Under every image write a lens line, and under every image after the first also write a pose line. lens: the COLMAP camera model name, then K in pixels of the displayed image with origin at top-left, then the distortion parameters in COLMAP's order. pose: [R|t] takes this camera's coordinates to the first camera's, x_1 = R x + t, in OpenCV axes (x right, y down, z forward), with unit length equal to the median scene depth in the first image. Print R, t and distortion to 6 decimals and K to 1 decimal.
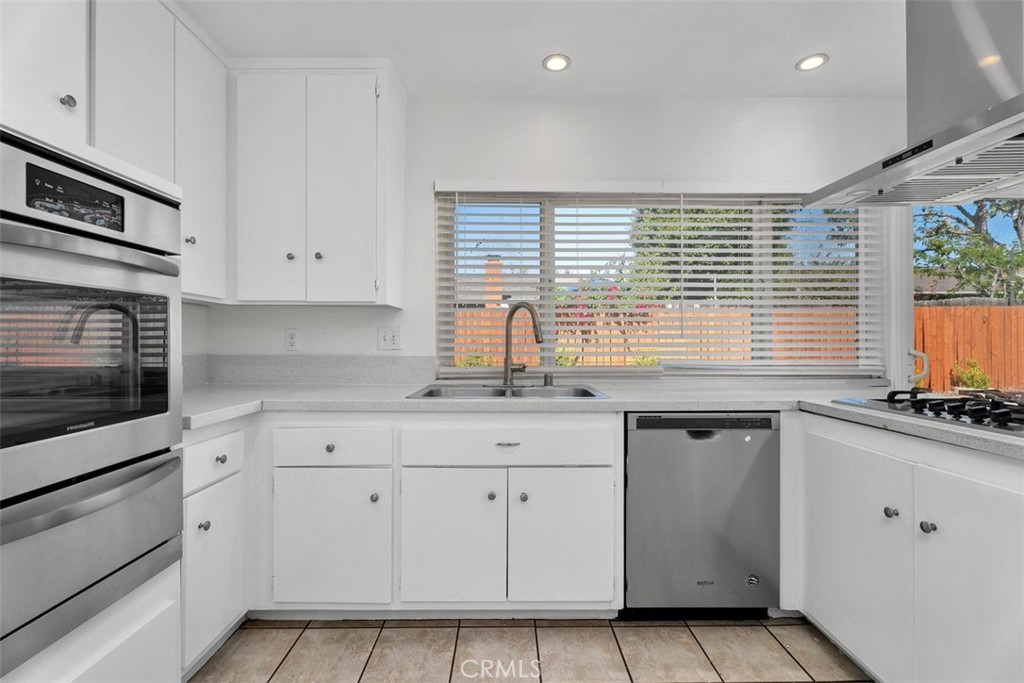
lens RADIAL K [[458.2, 0, 509.1], [0, 458.2, 342.1], [0, 0, 1]] dist [0.001516, -0.000991]
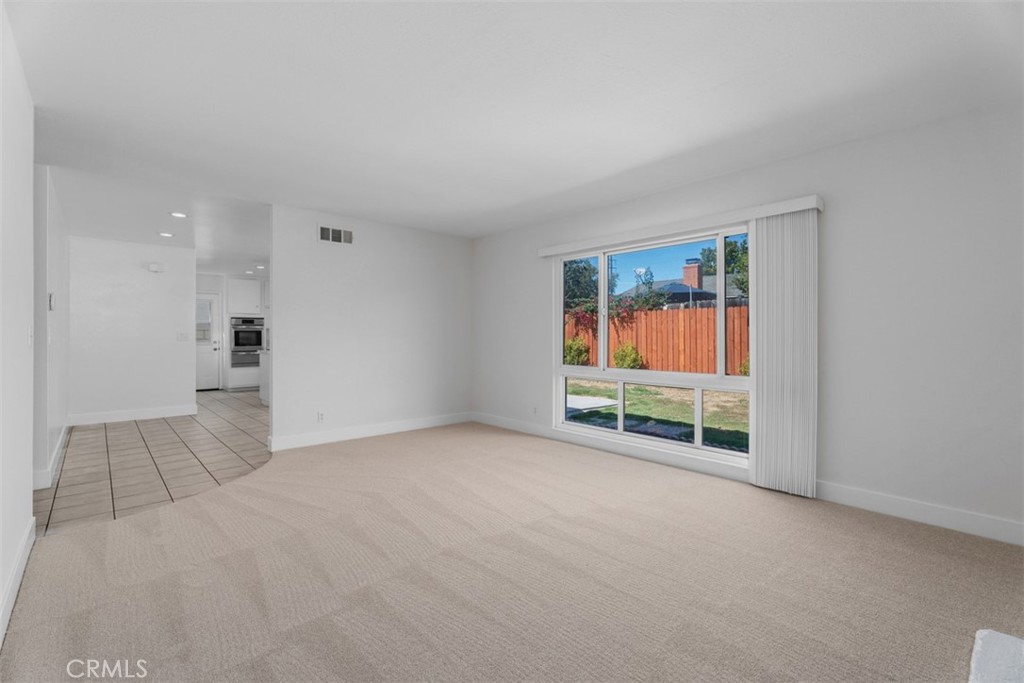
lens RADIAL K [[458.2, 0, 518.2], [0, 458.2, 332.9], [0, 0, 1]] dist [0.001516, -0.000991]
pose [[0.678401, -0.004702, -0.734676, 5.606849], [-0.006748, 0.999897, -0.012630, 0.007338], [0.734661, 0.013526, 0.678300, -0.767354]]
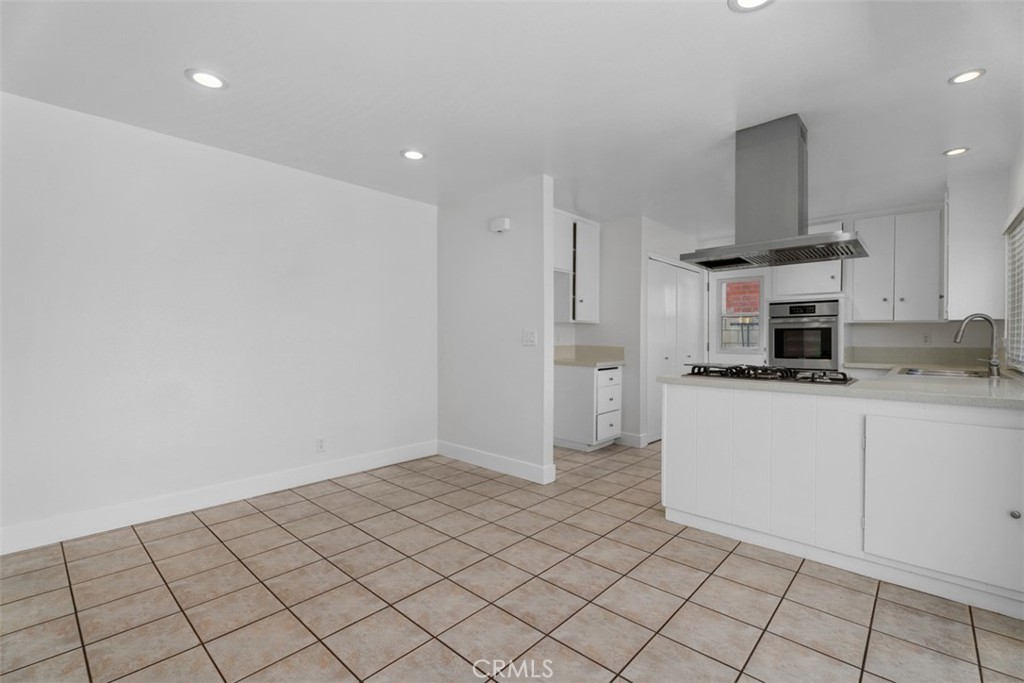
lens RADIAL K [[458.2, 0, 510.3], [0, 458.2, 343.2], [0, 0, 1]] dist [0.001516, -0.000991]
pose [[-0.678781, 0.008227, -0.734295, 2.535058], [-0.008294, 0.999788, 0.018869, -0.015722], [0.734294, 0.018898, -0.678568, 1.112146]]
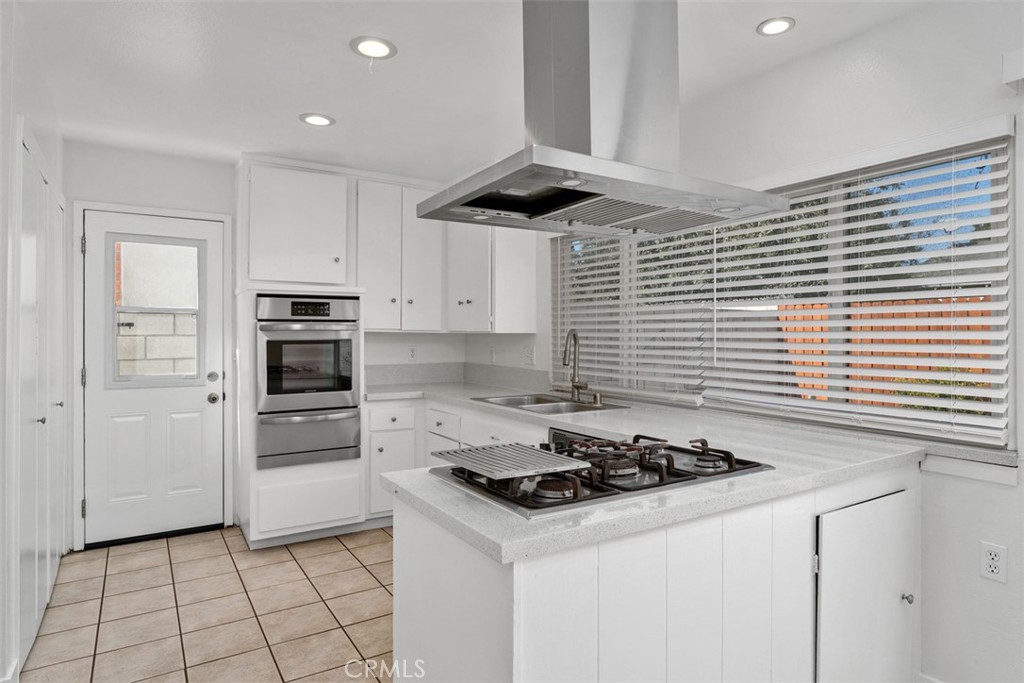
lens RADIAL K [[586.2, 0, 513.0], [0, 586.2, 336.7], [0, 0, 1]] dist [-0.023407, 0.002742]
pose [[0.547892, 0.003503, -0.836542, 1.498754], [-0.009177, 0.999956, -0.001823, -0.080860], [0.836499, 0.008676, 0.547900, 0.049063]]
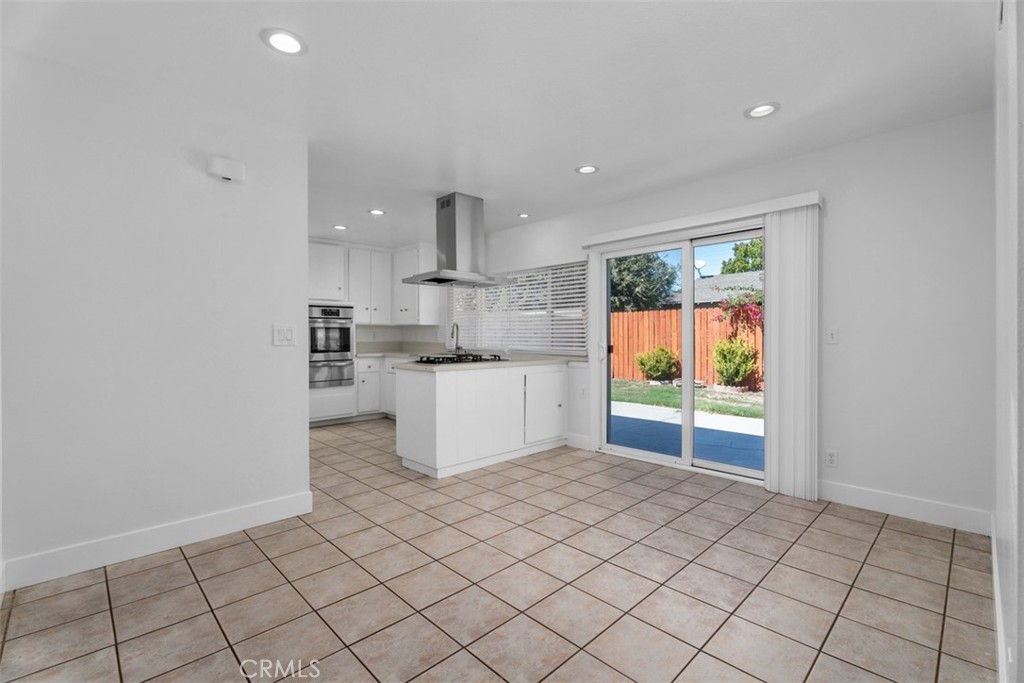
lens RADIAL K [[458.2, 0, 510.5], [0, 458.2, 343.4], [0, 0, 1]] dist [0.001516, -0.000991]
pose [[0.701406, 0.013006, -0.712644, 2.663450], [-0.006580, 0.999909, 0.011772, -0.000464], [0.712732, -0.003568, 0.701428, -0.800107]]
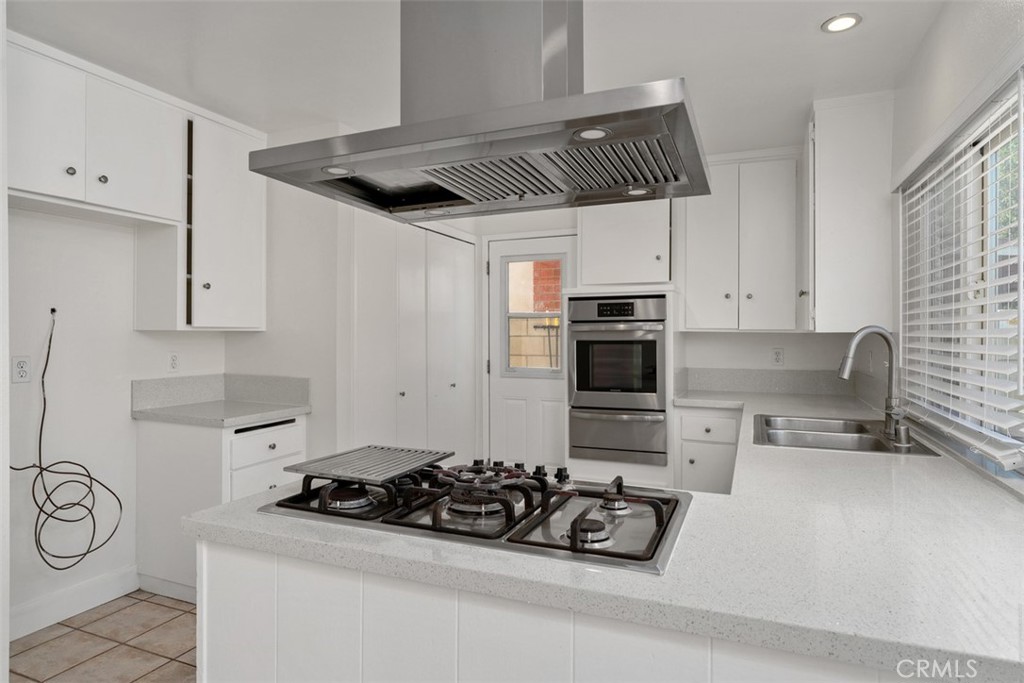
lens RADIAL K [[586.2, 0, 512.1], [0, 586.2, 336.6], [0, 0, 1]] dist [-0.023407, 0.002742]
pose [[-0.387501, 0.003072, -0.921864, 1.470350], [-0.008318, 0.999942, 0.006829, -0.090095], [0.921832, 0.010315, -0.387453, 1.009666]]
